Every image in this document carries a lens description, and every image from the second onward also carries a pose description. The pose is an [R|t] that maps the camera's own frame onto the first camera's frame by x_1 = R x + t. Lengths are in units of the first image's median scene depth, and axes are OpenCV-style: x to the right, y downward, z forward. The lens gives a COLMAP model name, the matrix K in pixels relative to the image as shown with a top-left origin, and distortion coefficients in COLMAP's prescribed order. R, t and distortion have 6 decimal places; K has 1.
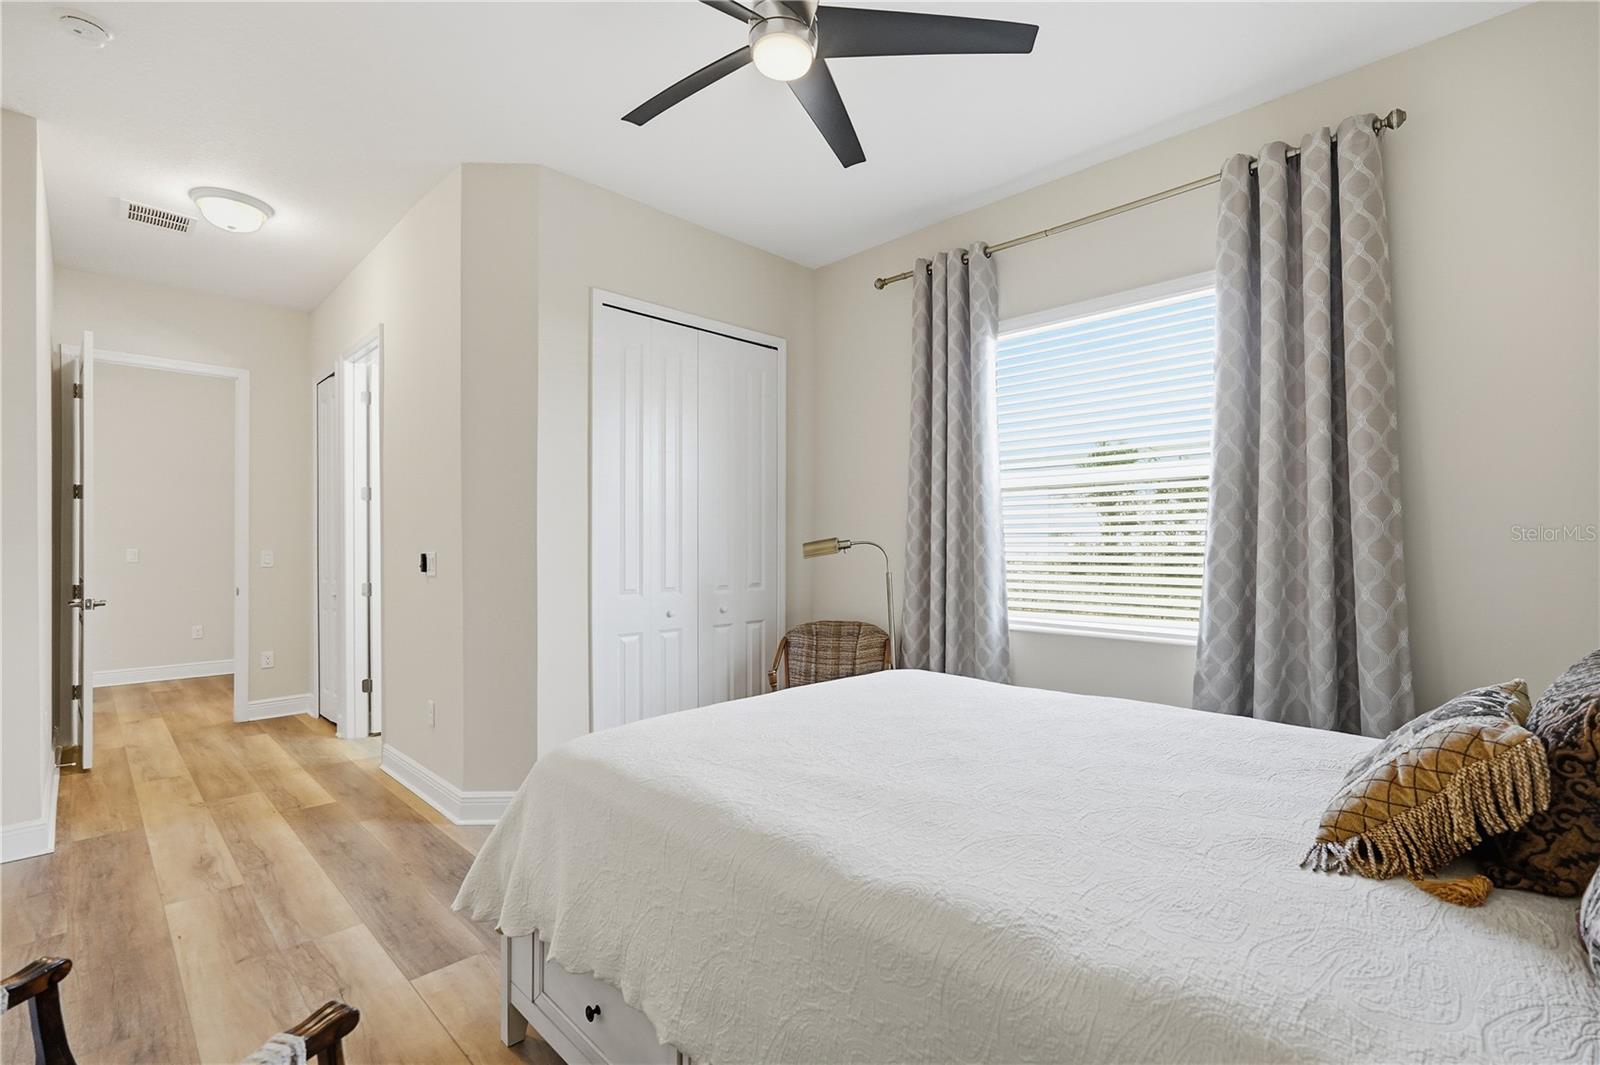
lens RADIAL K [[732.1, 0, 798.5], [0, 732.1, 549.0], [0, 0, 1]] dist [0.000017, -0.000020]
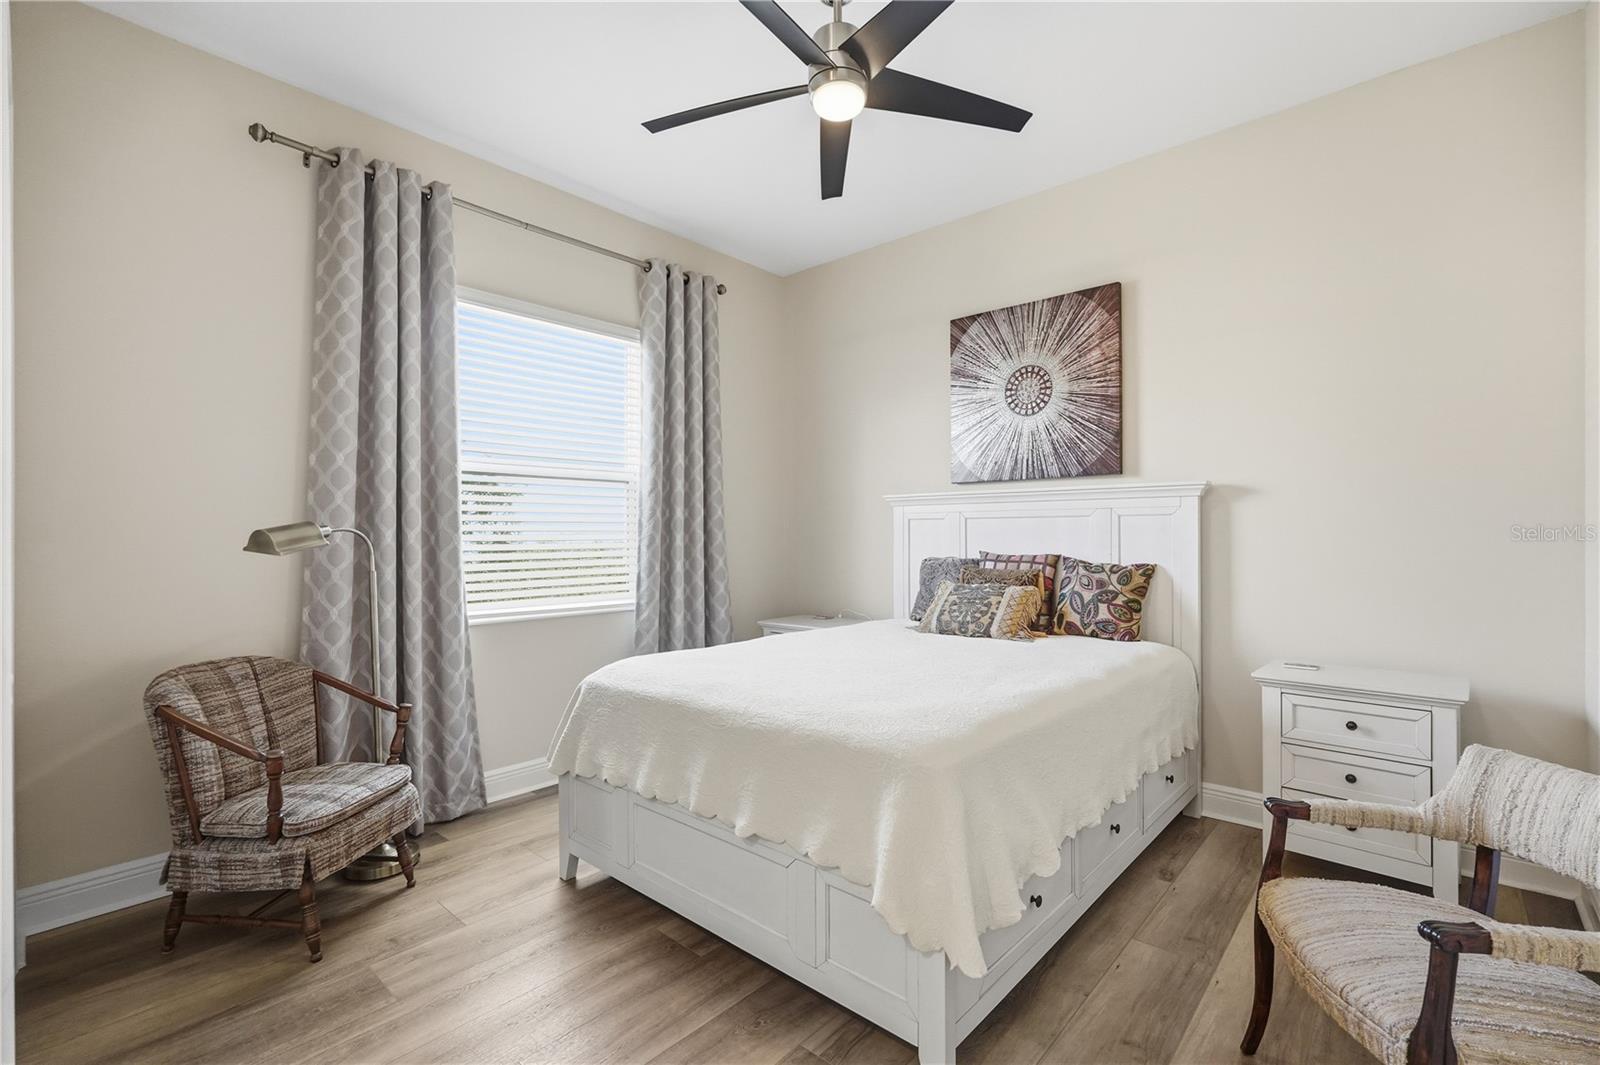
lens RADIAL K [[732.5, 0, 806.7], [0, 732.5, 533.0], [0, 0, 1]] dist [-0.004895, -0.000281]
pose [[-0.073029, 0.002750, 0.997326, -0.800581], [0.006685, 0.999975, -0.002268, -0.001360], [-0.997307, 0.006502, -0.073045, 0.790692]]
